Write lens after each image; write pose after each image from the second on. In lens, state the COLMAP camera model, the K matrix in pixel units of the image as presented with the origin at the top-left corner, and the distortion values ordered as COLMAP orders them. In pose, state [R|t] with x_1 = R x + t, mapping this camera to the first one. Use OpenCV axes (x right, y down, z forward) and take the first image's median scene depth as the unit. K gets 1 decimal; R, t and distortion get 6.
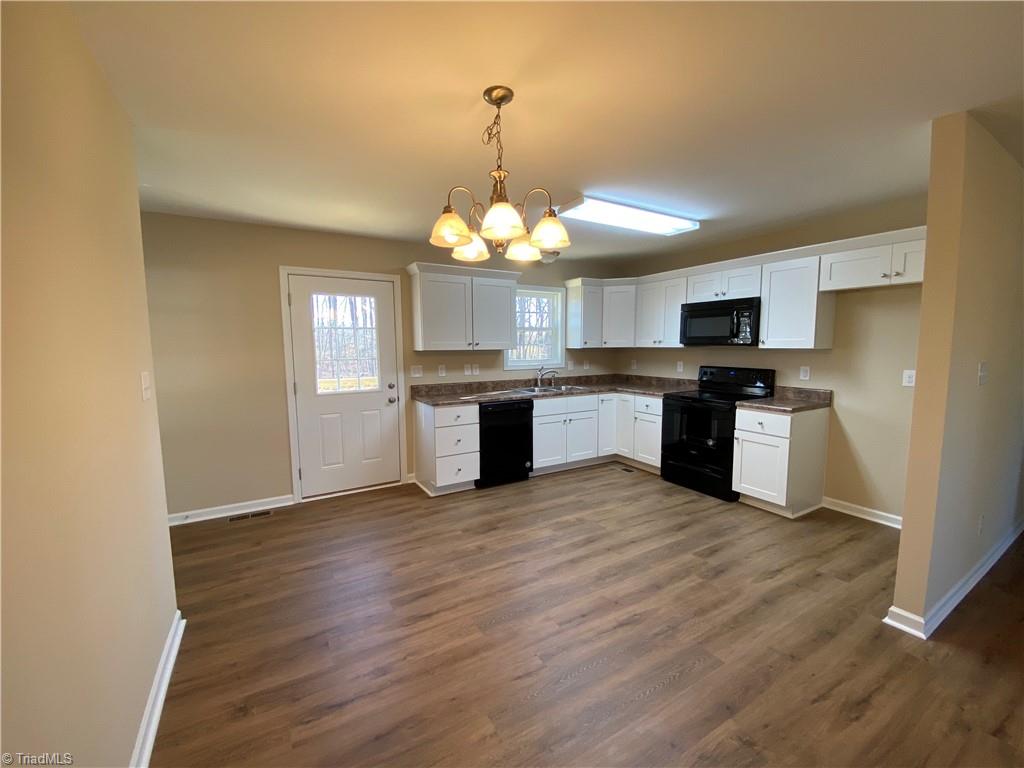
lens RADIAL K [[420.1, 0, 512.0], [0, 420.1, 384.0], [0, 0, 1]] dist [0.019522, -0.018545]
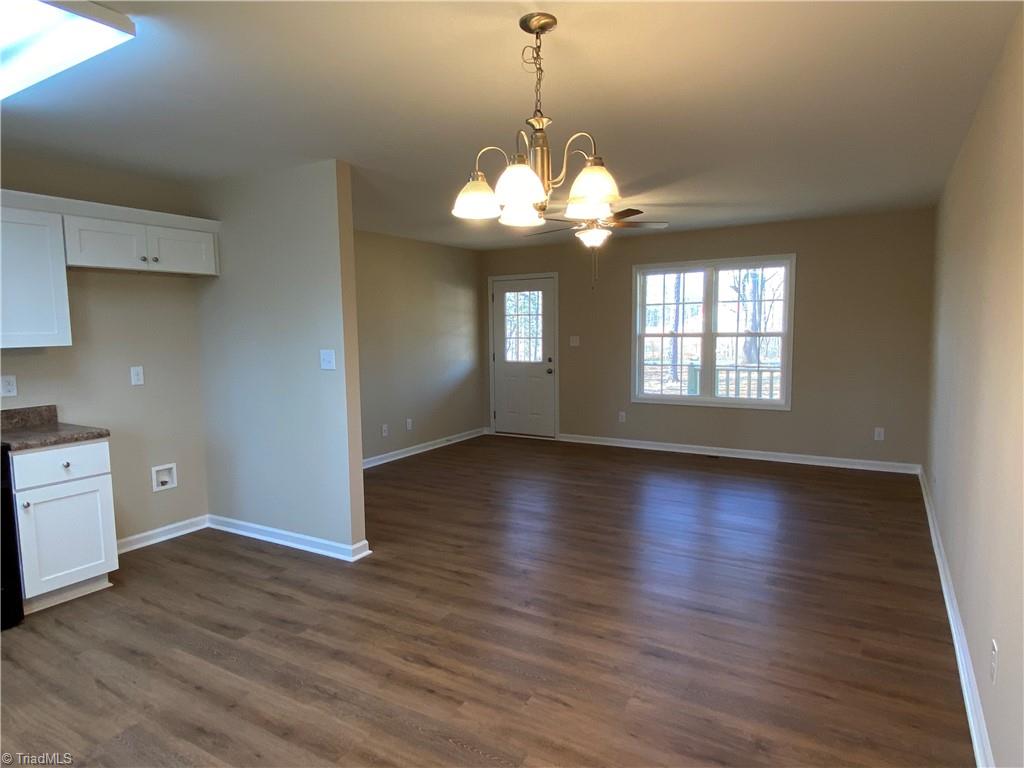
lens RADIAL K [[613.6, 0, 509.9], [0, 613.6, 386.5], [0, 0, 1]] dist [0.062456, -0.065050]
pose [[-0.484614, -0.073078, 0.871670, -0.581901], [0.100667, 0.985224, 0.138565, -0.092961], [-0.868916, 0.154899, -0.470096, 0.916721]]
